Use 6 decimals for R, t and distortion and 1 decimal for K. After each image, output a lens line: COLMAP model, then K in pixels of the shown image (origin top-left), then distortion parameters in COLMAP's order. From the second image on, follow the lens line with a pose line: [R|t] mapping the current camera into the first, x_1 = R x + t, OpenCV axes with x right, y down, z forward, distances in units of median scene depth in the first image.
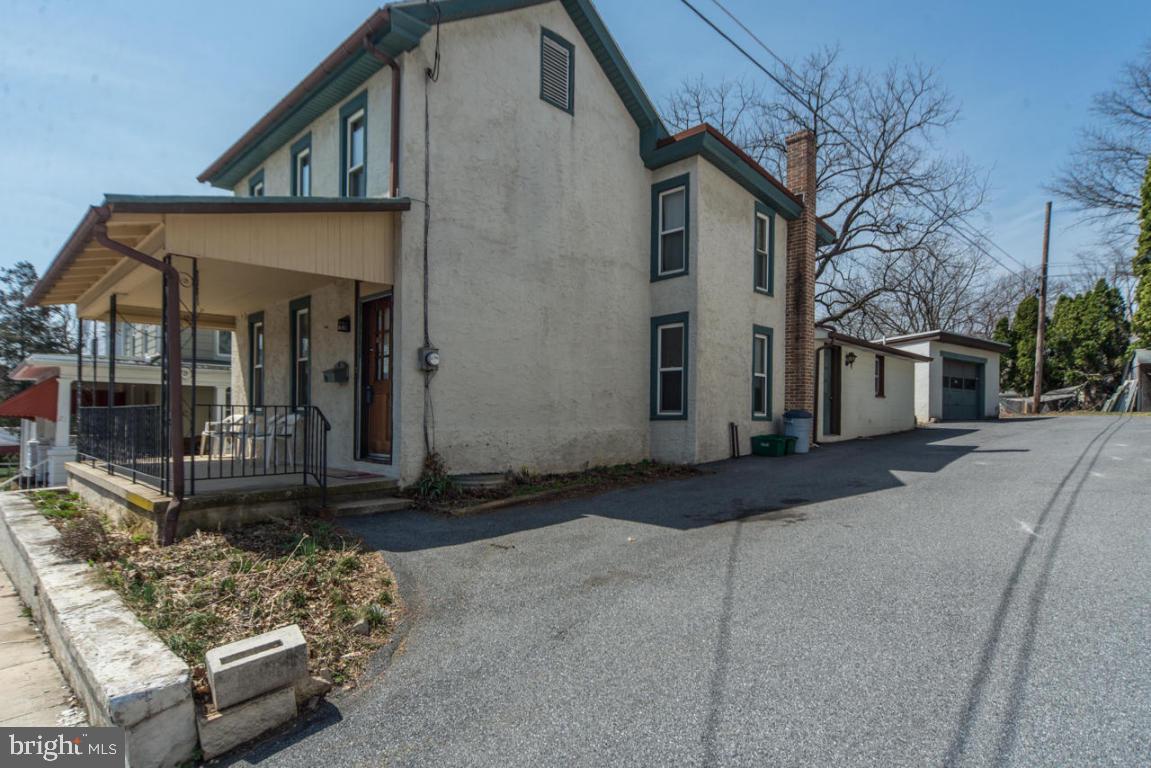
lens RADIAL K [[618.3, 0, 584.2], [0, 618.3, 418.6], [0, 0, 1]] dist [-0.012068, 0.001327]
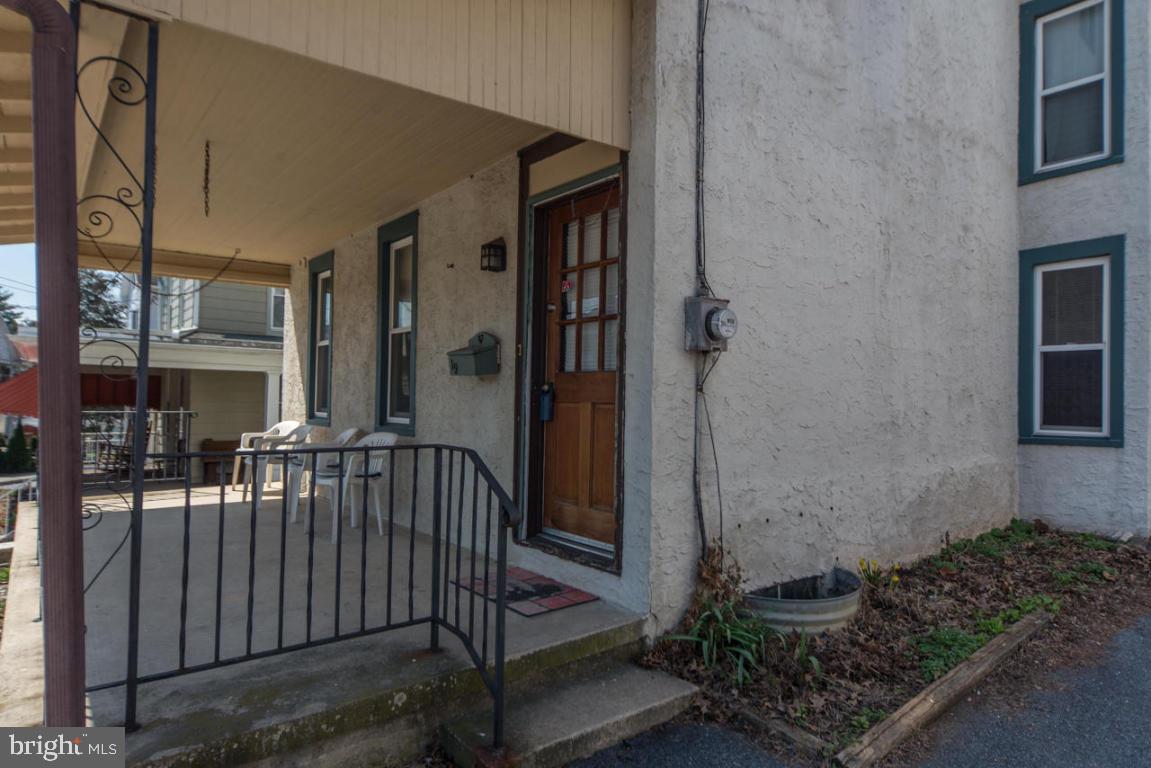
lens RADIAL K [[700.5, 0, 575.8], [0, 700.5, 384.6], [0, 0, 1]] dist [-0.006397, -0.001266]
pose [[0.990478, 0.005917, -0.137542, -0.237317], [-0.009619, 0.999609, -0.026262, -0.036235], [0.137333, 0.027334, 0.990148, 0.446571]]
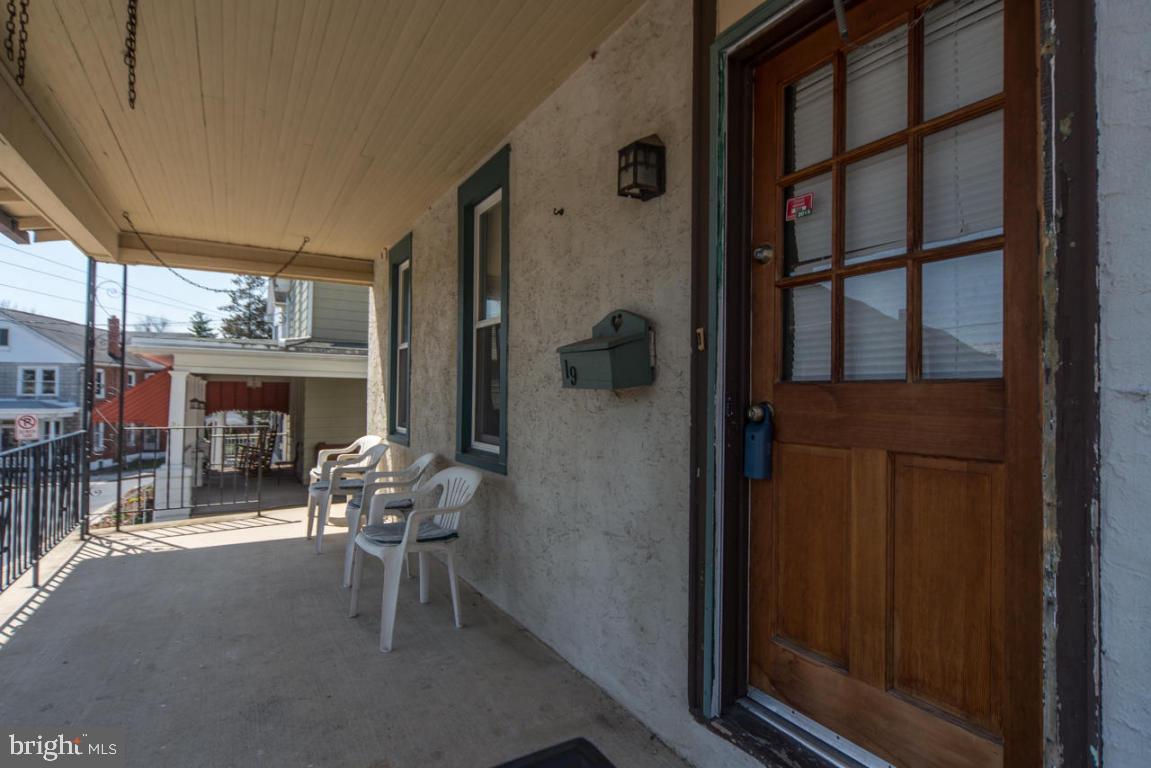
lens RADIAL K [[575.8, 0, 573.5], [0, 575.8, 383.9], [0, 0, 1]] dist [0.003530, 0.000339]
pose [[0.965298, -0.002738, -0.261135, -0.335865], [-0.004690, 0.999602, -0.027818, -0.051212], [0.261108, 0.028077, 0.964901, 0.721299]]
